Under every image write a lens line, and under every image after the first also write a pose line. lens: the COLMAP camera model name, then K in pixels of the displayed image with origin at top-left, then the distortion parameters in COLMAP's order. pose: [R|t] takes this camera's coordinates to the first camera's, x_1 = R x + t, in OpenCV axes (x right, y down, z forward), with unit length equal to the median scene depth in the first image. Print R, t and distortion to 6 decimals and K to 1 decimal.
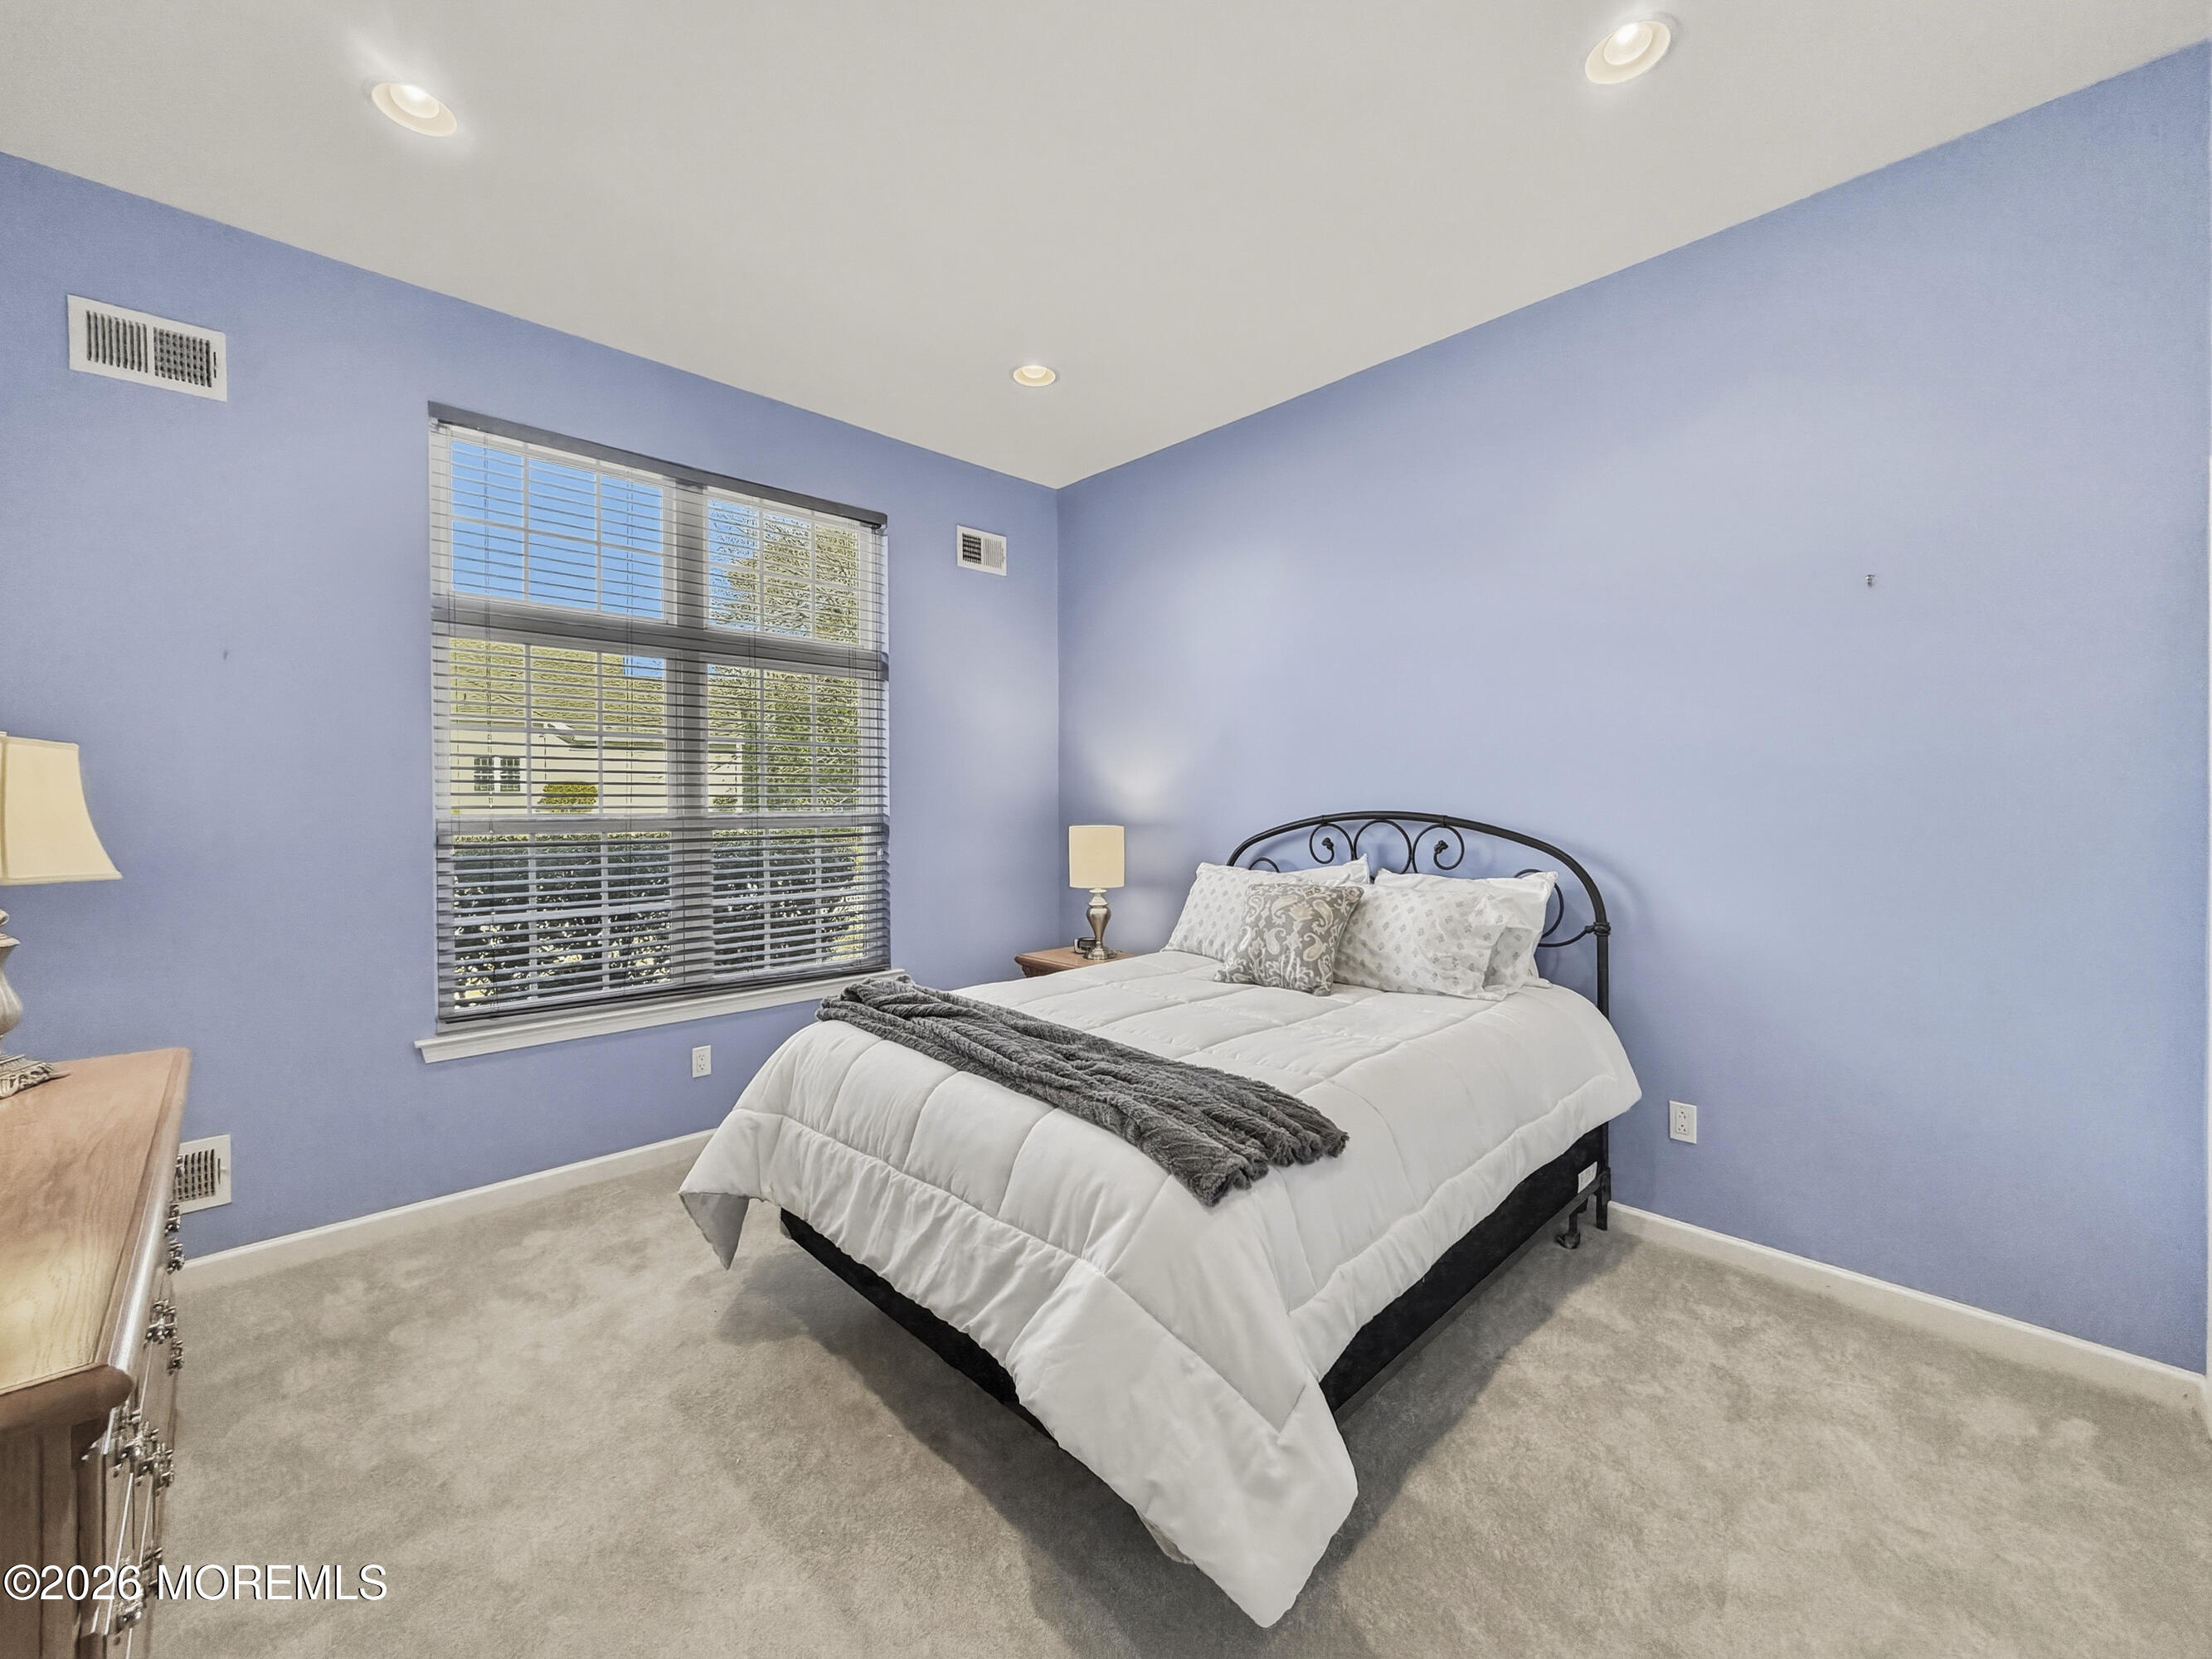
lens RADIAL K [[893.0, 0, 1101.1], [0, 893.0, 812.6], [0, 0, 1]] dist [-0.005993, 0.001103]
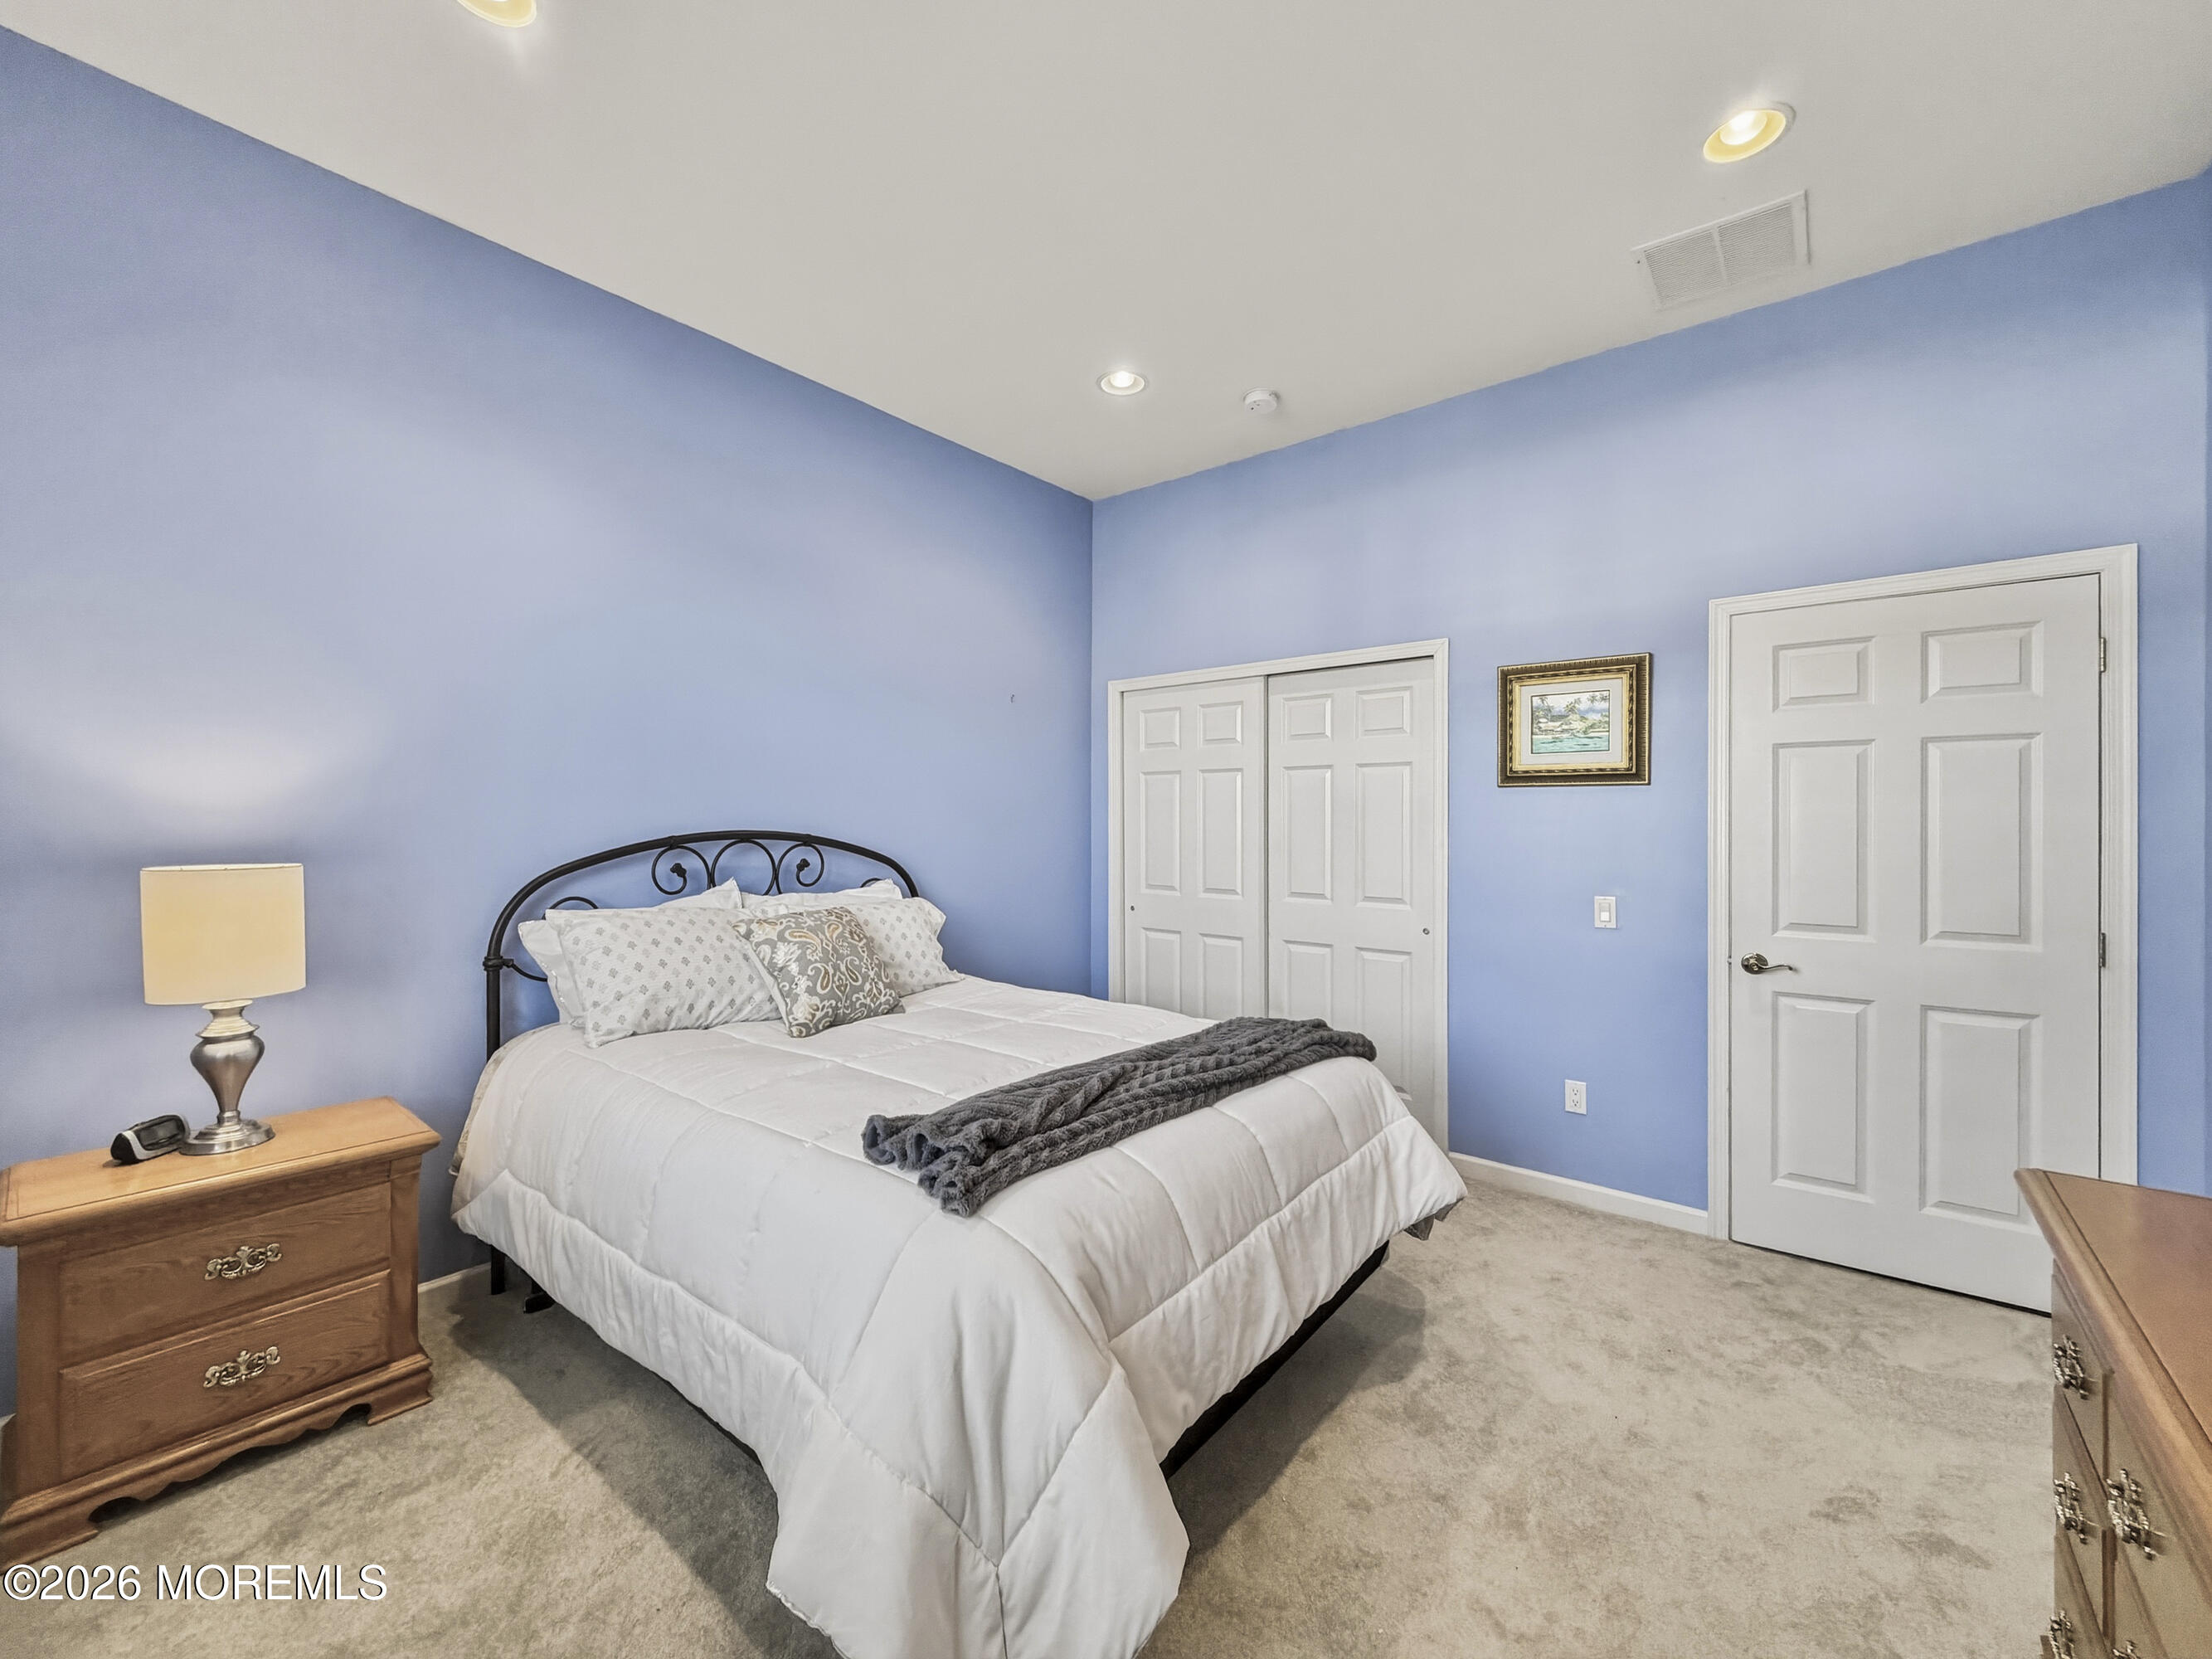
lens RADIAL K [[893.0, 0, 1102.3], [0, 893.0, 829.6], [0, 0, 1]] dist [-0.005993, 0.001103]
pose [[-0.111725, -0.004578, 0.993729, -0.667286], [0.006165, 0.999967, 0.005300, -0.005301], [-0.993720, 0.006718, -0.111693, 0.752712]]
